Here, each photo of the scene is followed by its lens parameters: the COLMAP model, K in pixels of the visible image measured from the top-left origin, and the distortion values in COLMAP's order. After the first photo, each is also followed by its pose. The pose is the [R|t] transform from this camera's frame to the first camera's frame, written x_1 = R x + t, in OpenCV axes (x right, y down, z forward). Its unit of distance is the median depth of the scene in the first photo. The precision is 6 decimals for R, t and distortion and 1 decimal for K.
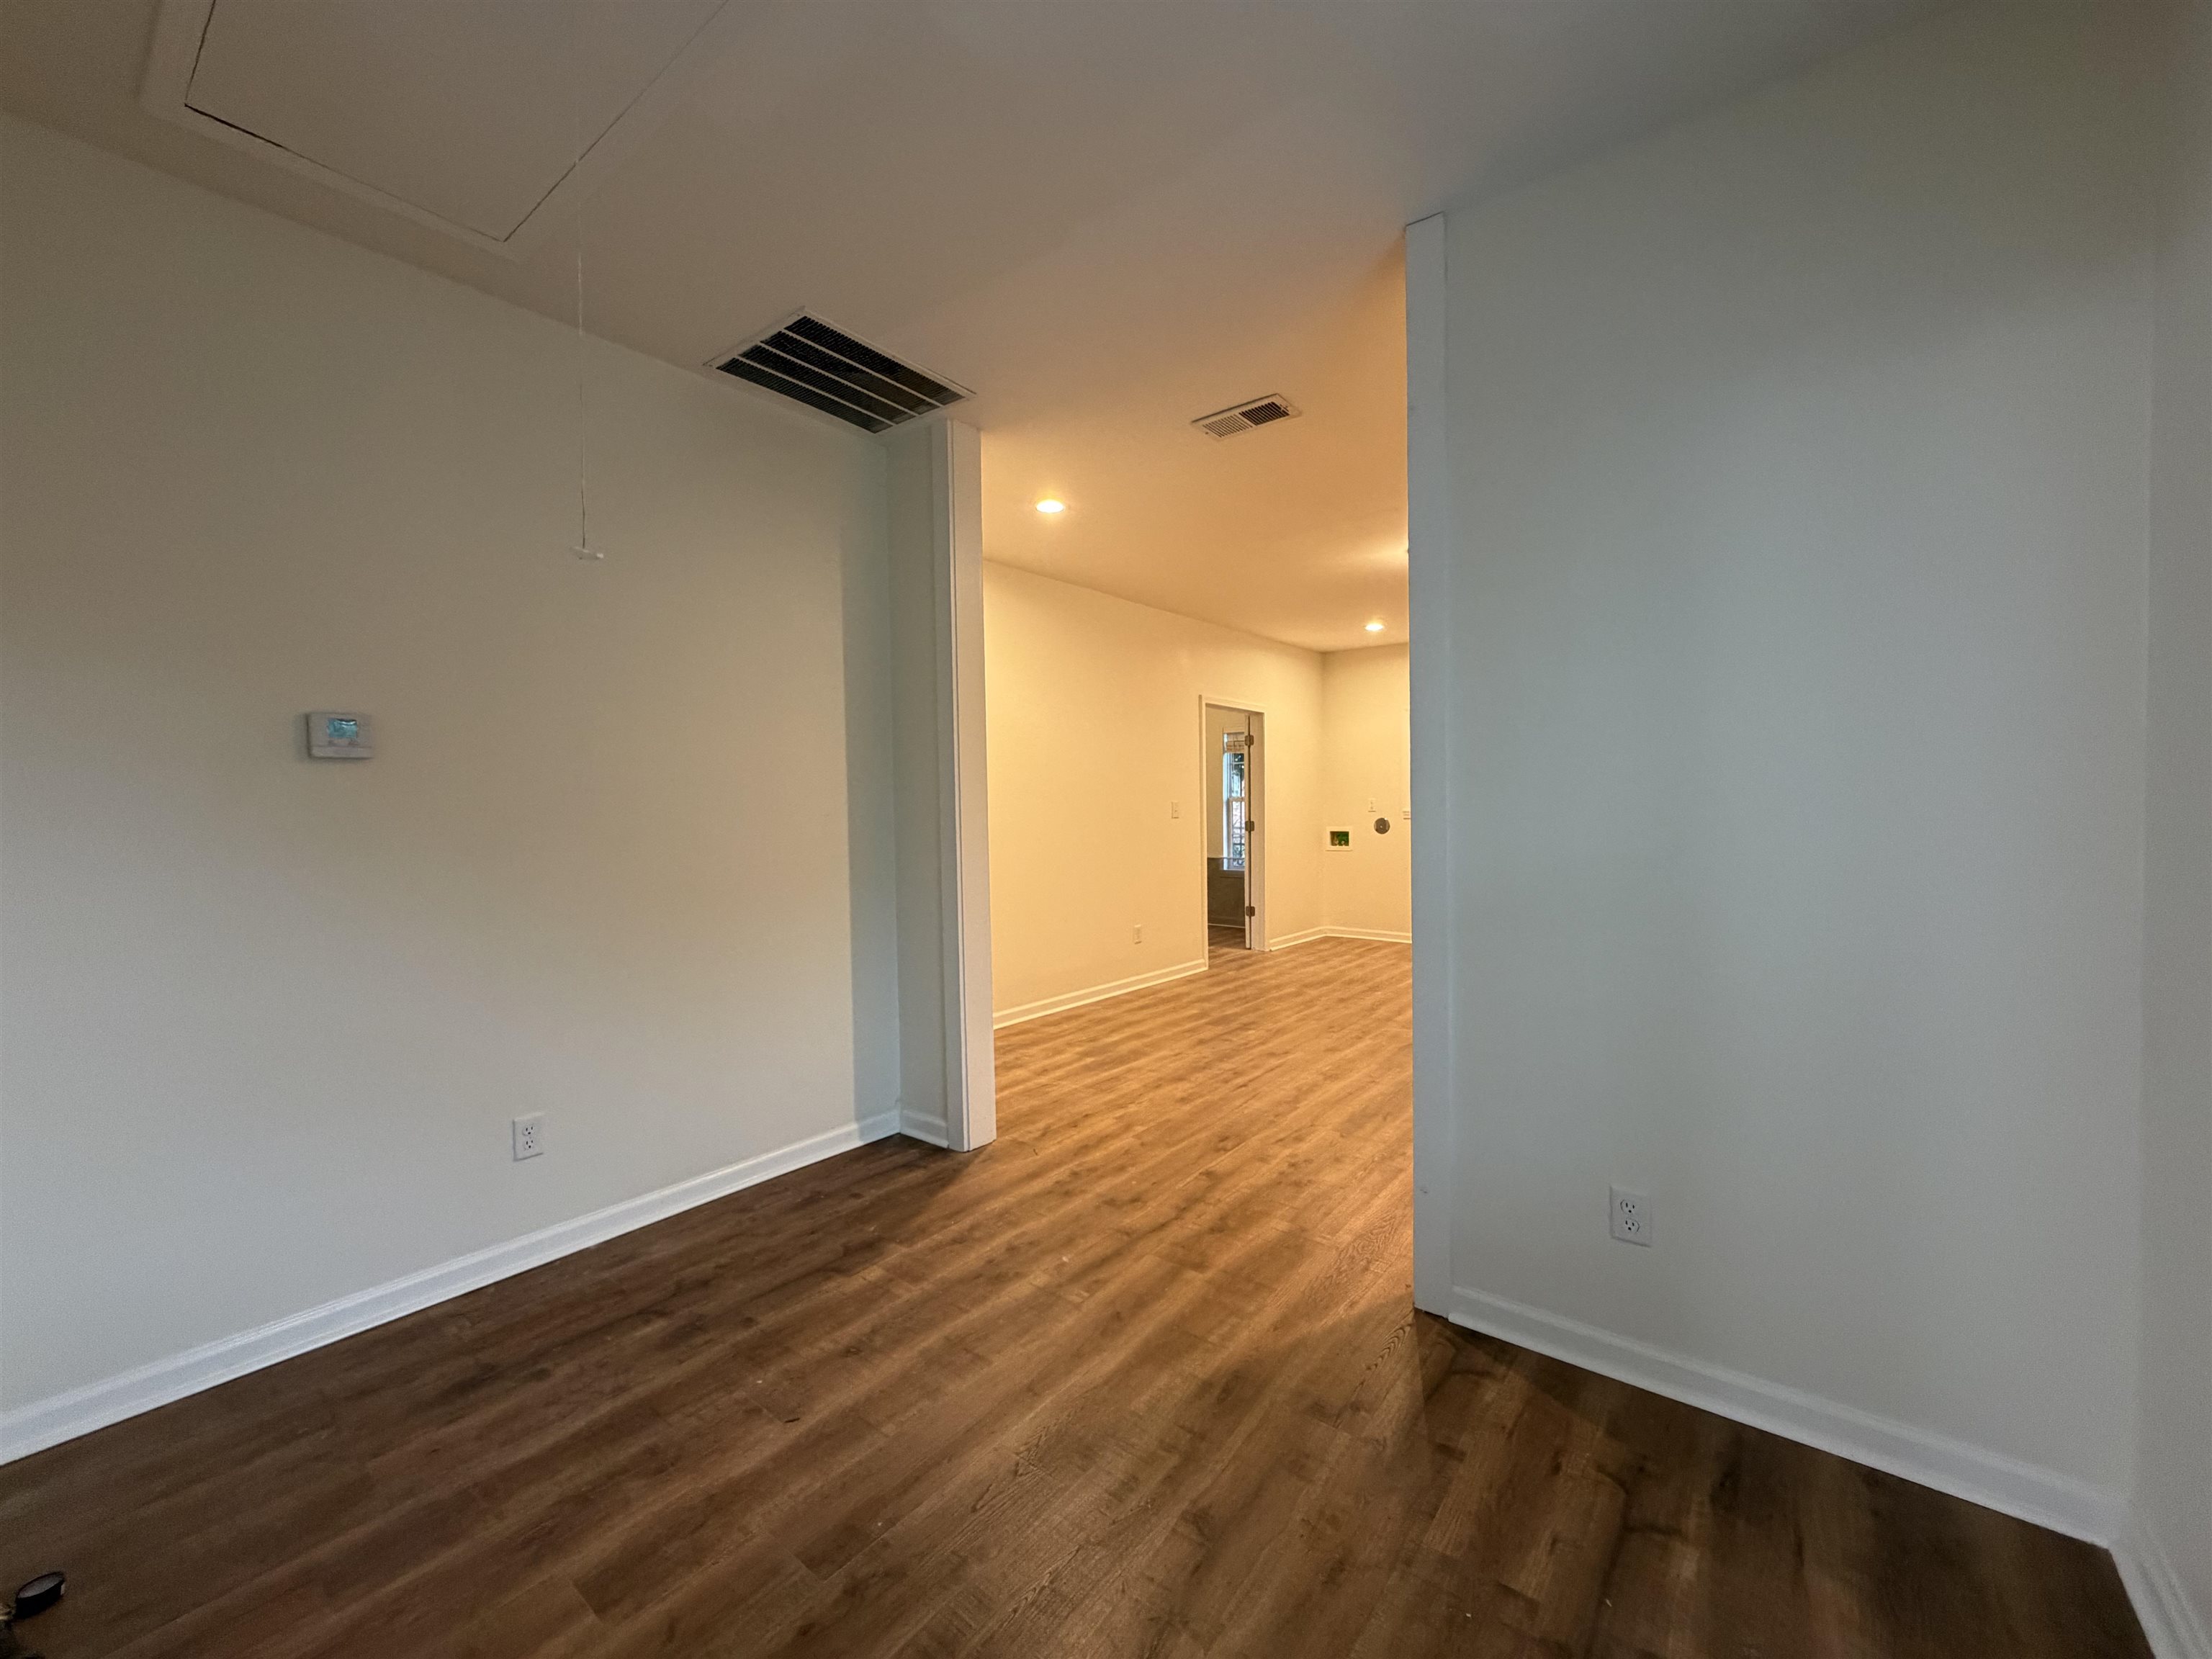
lens RADIAL K [[880.5, 0, 1100.6], [0, 880.5, 828.6], [0, 0, 1]] dist [-0.000880, 0.000069]
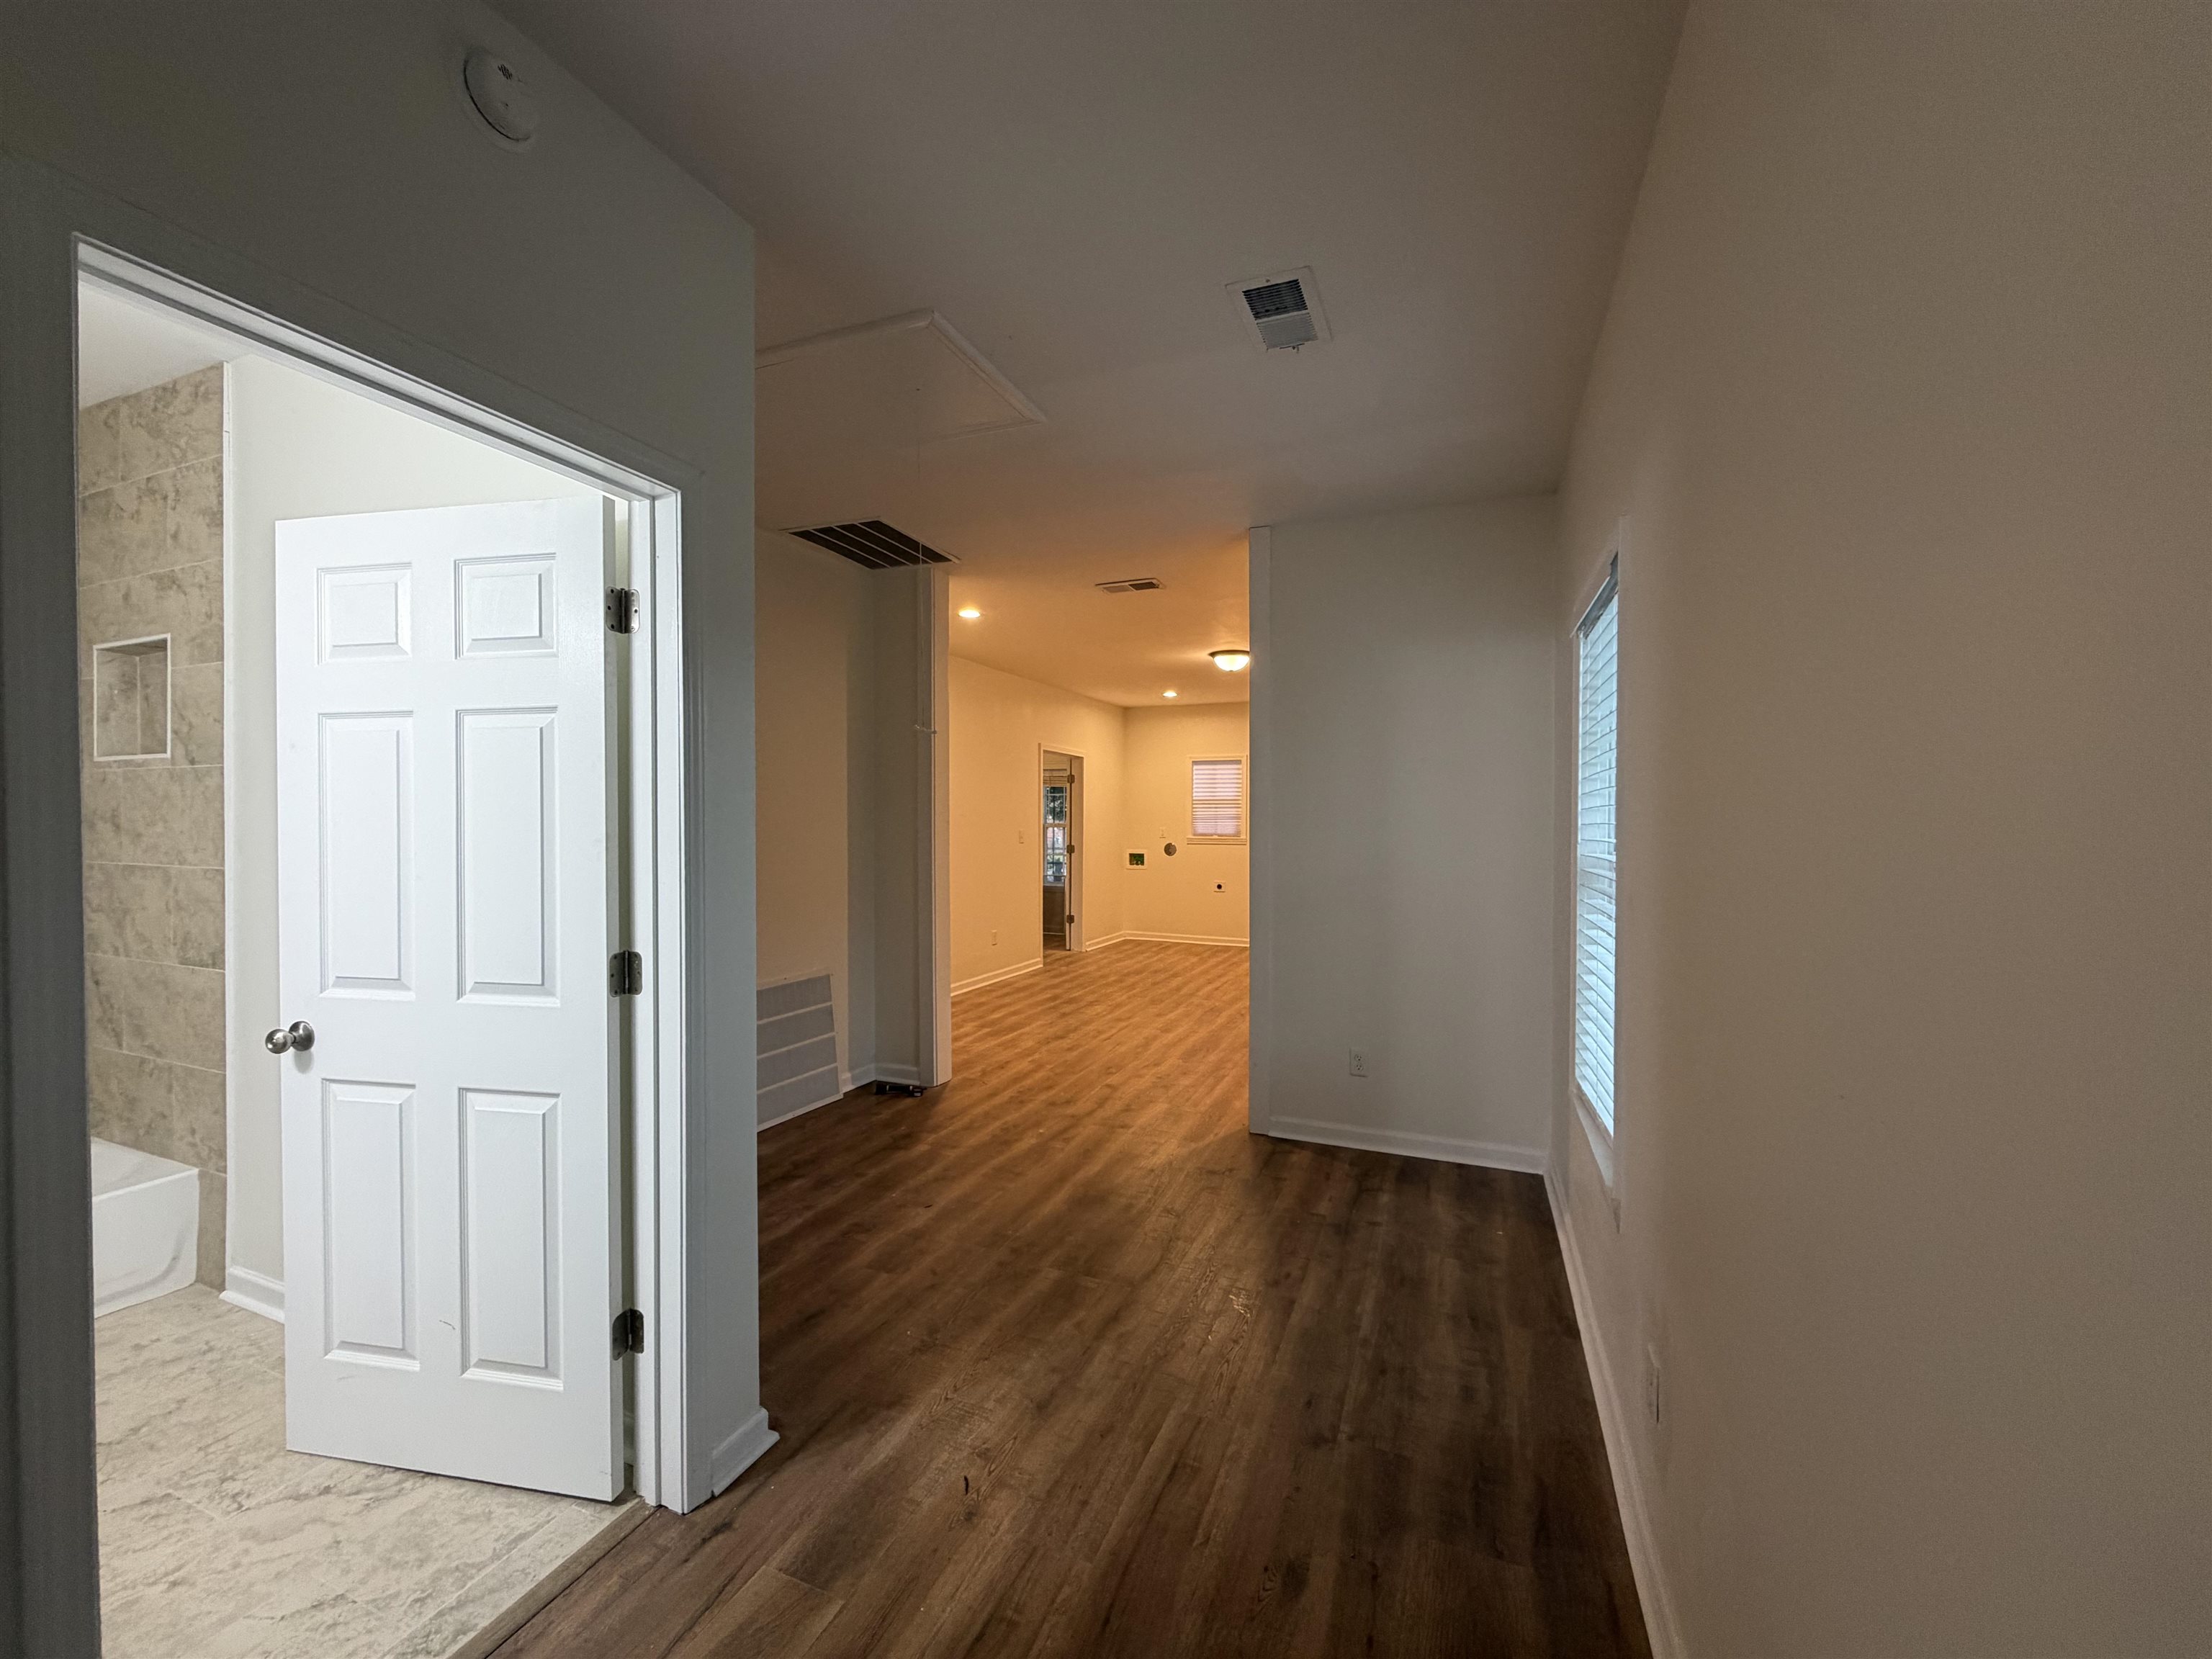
lens RADIAL K [[880.5, 0, 1100.6], [0, 880.5, 828.6], [0, 0, 1]] dist [-0.000880, 0.000069]
pose [[0.961895, 0.013566, 0.273081, -0.265800], [-0.008609, 0.999776, -0.019339, -0.017449], [-0.273282, 0.016251, 0.961797, -0.394940]]
